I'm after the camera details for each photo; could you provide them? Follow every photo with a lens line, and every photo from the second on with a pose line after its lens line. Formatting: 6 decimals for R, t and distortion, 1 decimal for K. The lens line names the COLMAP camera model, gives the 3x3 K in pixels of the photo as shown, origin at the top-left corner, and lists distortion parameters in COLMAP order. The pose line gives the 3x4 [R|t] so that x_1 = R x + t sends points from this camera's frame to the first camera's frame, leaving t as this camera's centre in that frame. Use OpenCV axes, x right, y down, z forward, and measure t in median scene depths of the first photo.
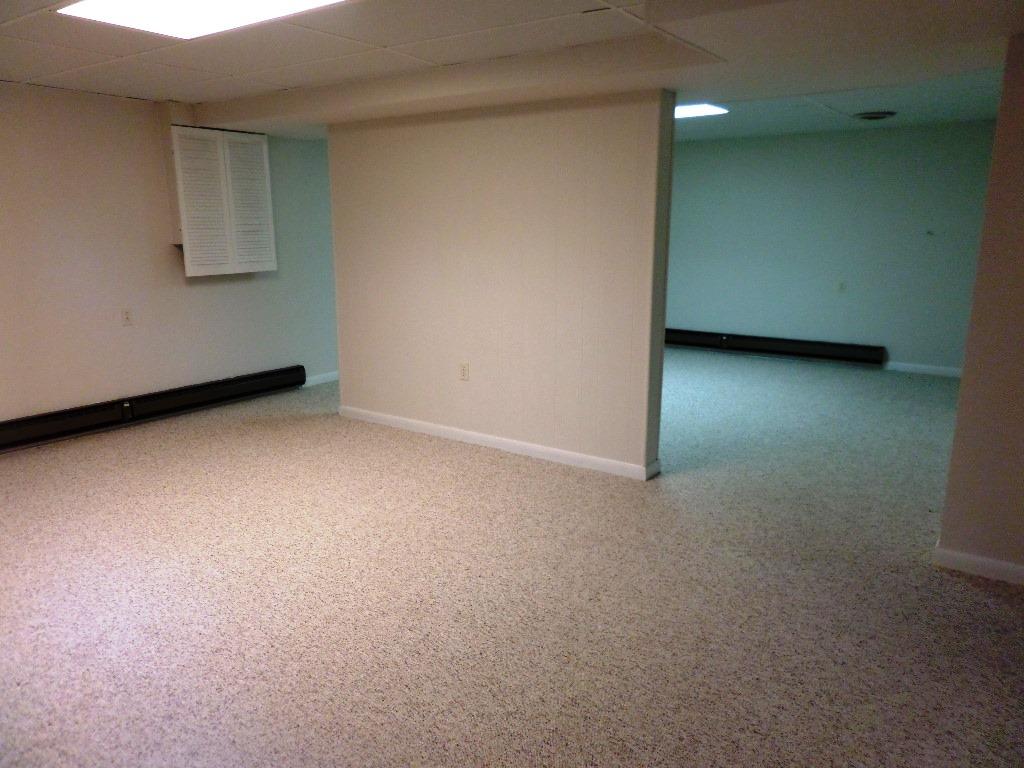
lens RADIAL K [[728.0, 0, 512.0], [0, 728.0, 384.0], [0, 0, 1]] dist [-0.013667, -0.000820]
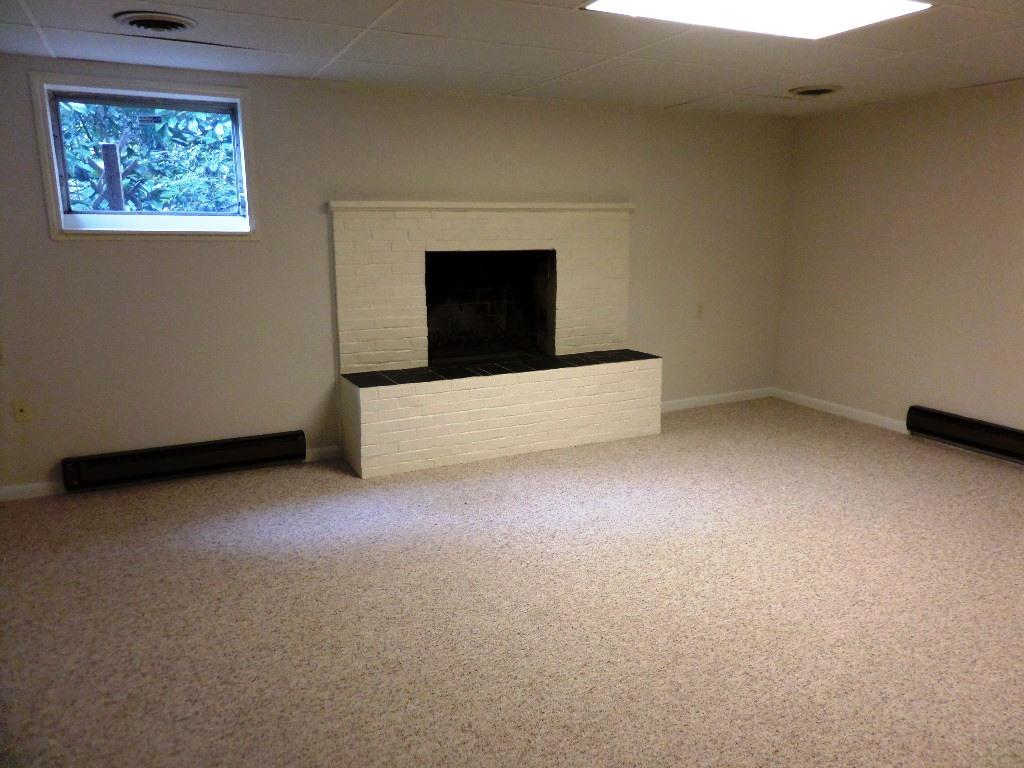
lens RADIAL K [[728.0, 0, 512.0], [0, 728.0, 384.0], [0, 0, 1]] dist [-0.013667, -0.000820]
pose [[-0.472047, 0.196013, -0.859506, 0.717921], [-0.191500, 0.928888, 0.317009, -0.306026], [0.860523, 0.314239, -0.400942, 1.312006]]
